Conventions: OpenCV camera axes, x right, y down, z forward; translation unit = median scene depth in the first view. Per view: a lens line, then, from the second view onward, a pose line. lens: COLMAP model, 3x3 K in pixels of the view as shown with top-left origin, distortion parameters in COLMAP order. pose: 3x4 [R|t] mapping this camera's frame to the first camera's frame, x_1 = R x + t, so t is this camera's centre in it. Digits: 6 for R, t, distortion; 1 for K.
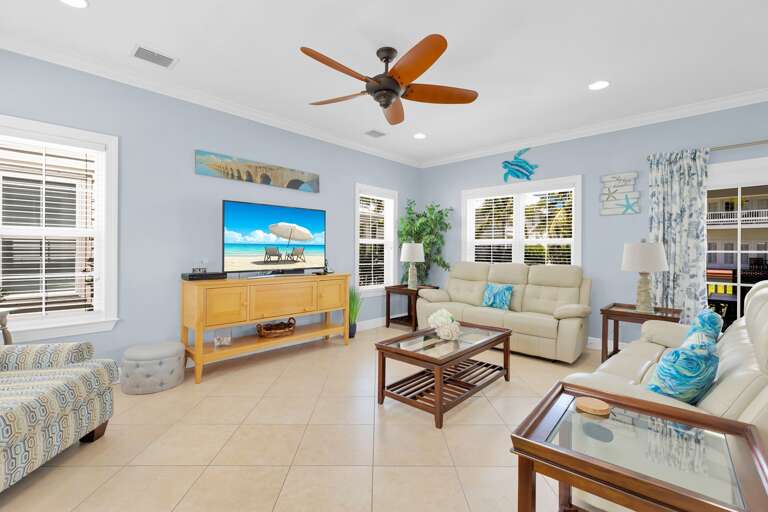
lens RADIAL K [[364.9, 0, 388.7], [0, 364.9, 256.5], [0, 0, 1]] dist [0.023924, 0.000308]
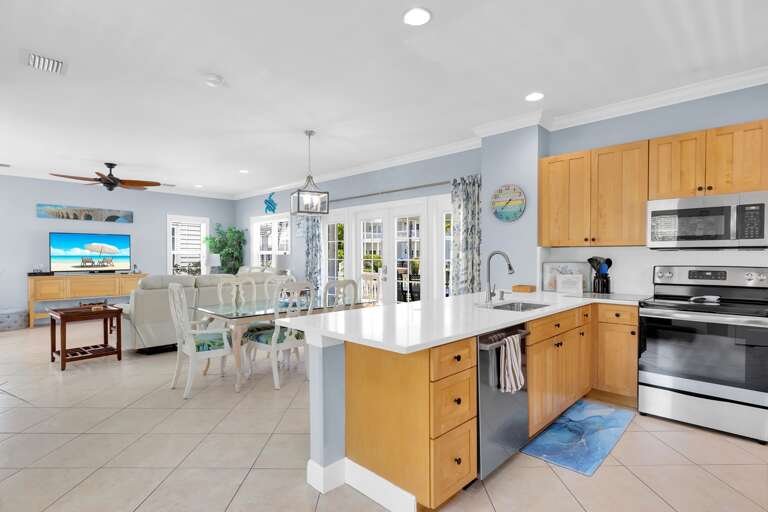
lens RADIAL K [[399.9, 0, 394.7], [0, 399.9, 268.3], [0, 0, 1]] dist [-0.003332, 0.003132]
pose [[0.999988, -0.004914, -0.000093, 1.102703], [0.004915, 0.999866, 0.015590, 0.002674], [0.000017, -0.015590, 0.999878, -0.862894]]
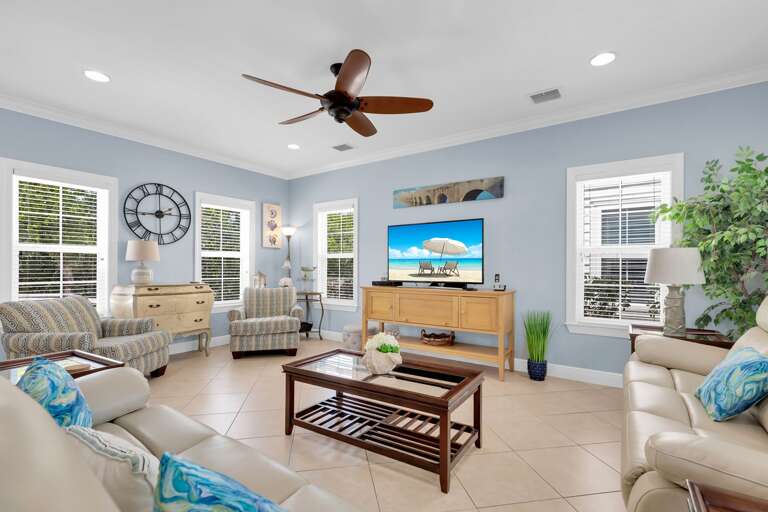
lens RADIAL K [[337.9, 0, 383.3], [0, 337.9, 269.6], [0, 0, 1]] dist [0.000057, 0.000065]
pose [[0.154198, 0.010833, -0.987981, 0.644803], [-0.013420, 0.999871, 0.008869, -0.008022], [0.987949, 0.011891, 0.154323, 0.698094]]
